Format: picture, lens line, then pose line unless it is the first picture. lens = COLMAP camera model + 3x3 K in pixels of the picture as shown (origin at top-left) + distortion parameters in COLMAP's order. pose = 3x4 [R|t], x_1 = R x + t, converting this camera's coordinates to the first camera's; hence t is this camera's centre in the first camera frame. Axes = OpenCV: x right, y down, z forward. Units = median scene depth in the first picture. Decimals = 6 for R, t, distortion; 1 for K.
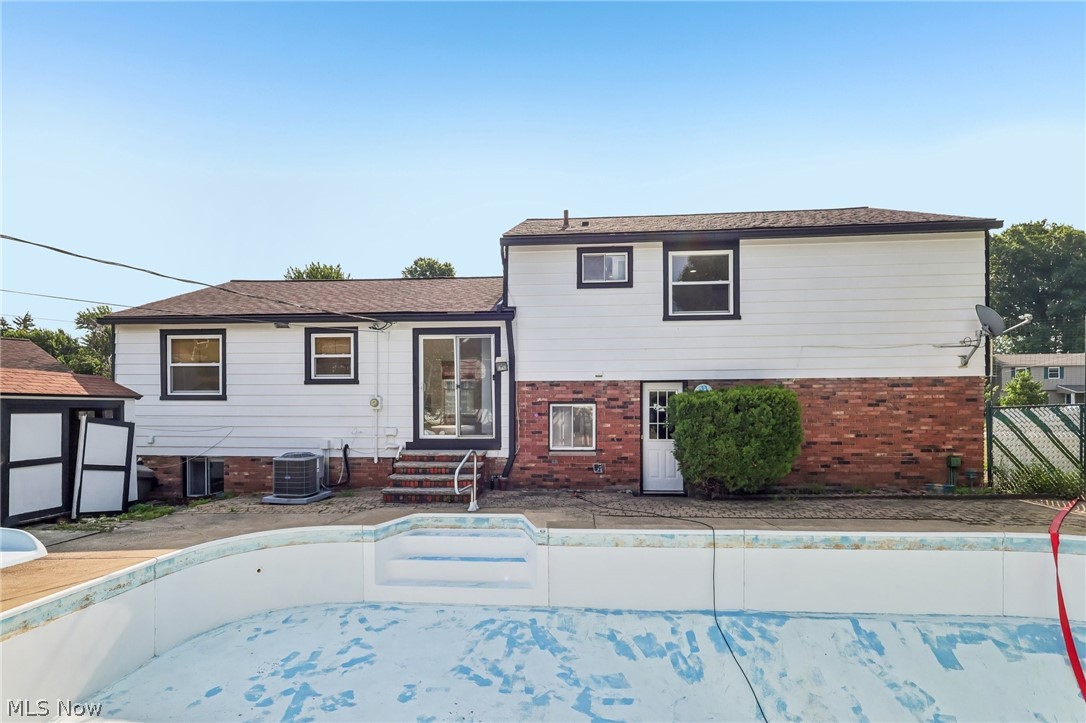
lens RADIAL K [[512.5, 0, 548.0], [0, 512.5, 403.5], [0, 0, 1]] dist [-0.001775, 0.002008]
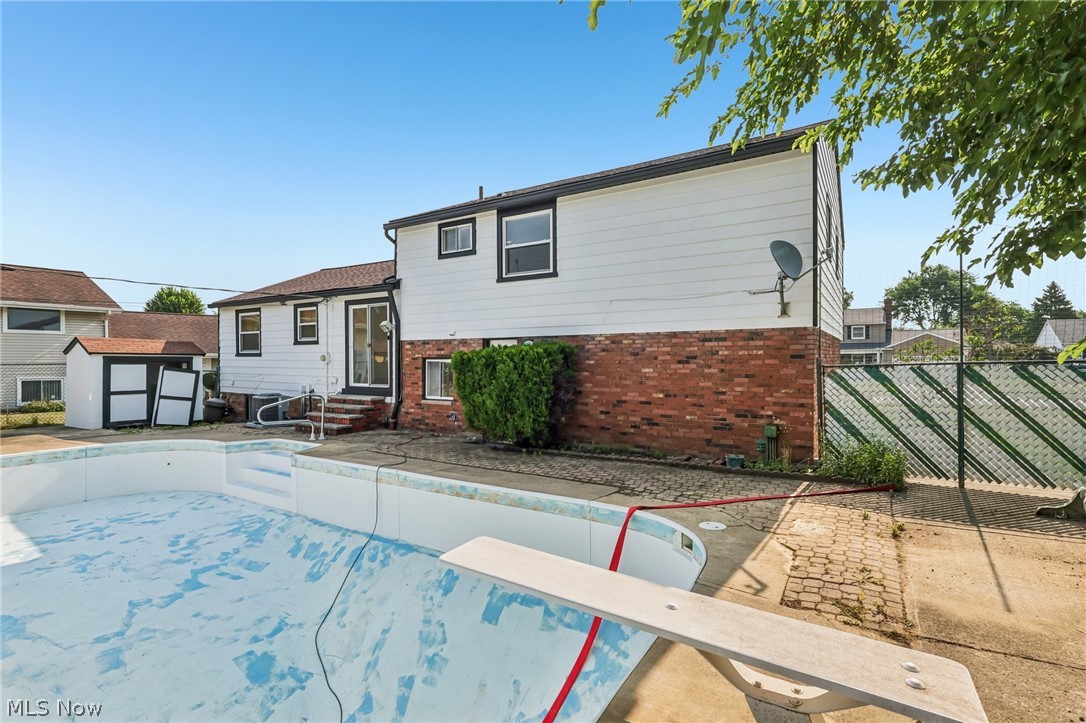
lens RADIAL K [[508.3, 0, 549.8], [0, 508.3, 364.1], [0, 0, 1]] dist [0.003044, 0.000116]
pose [[0.885730, 0.007385, -0.464143, 0.821730], [-0.001328, 0.999910, 0.013376, -0.004752], [0.464199, -0.011231, 0.885659, 0.102031]]
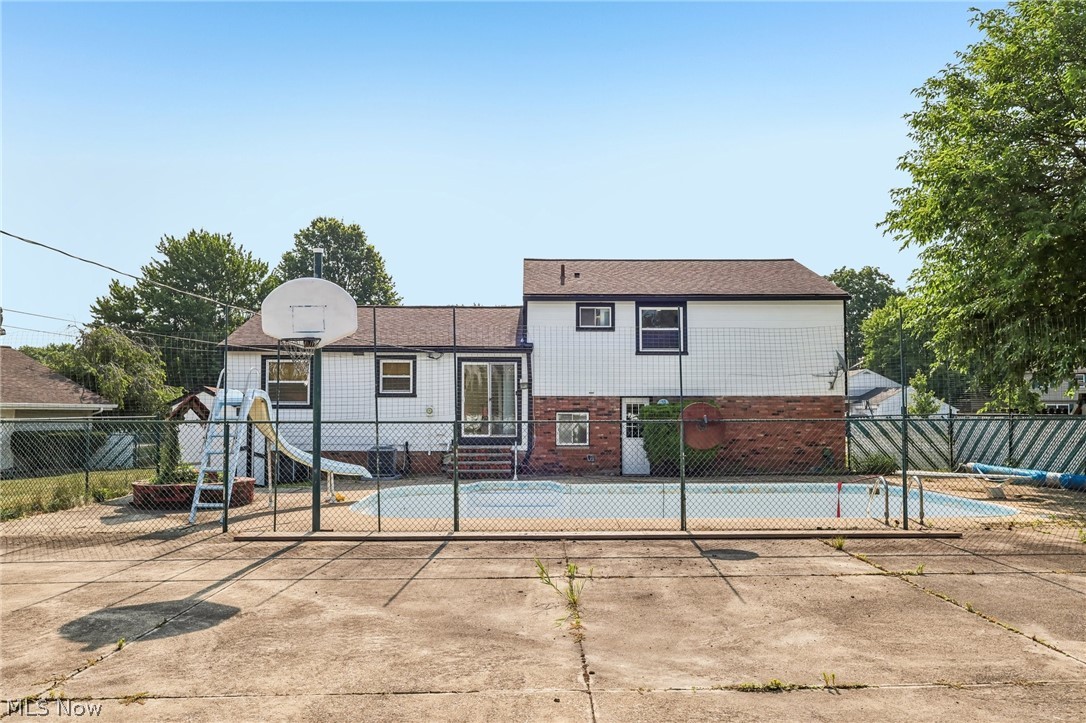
lens RADIAL K [[798.2, 0, 550.0], [0, 798.2, 364.8], [0, 0, 1]] dist [0.028518, 0.000688]
pose [[0.993709, 0.011179, 0.111435, -0.264921], [-0.004486, 0.998181, -0.060127, 0.002139], [-0.111904, 0.059249, 0.991951, -1.200182]]
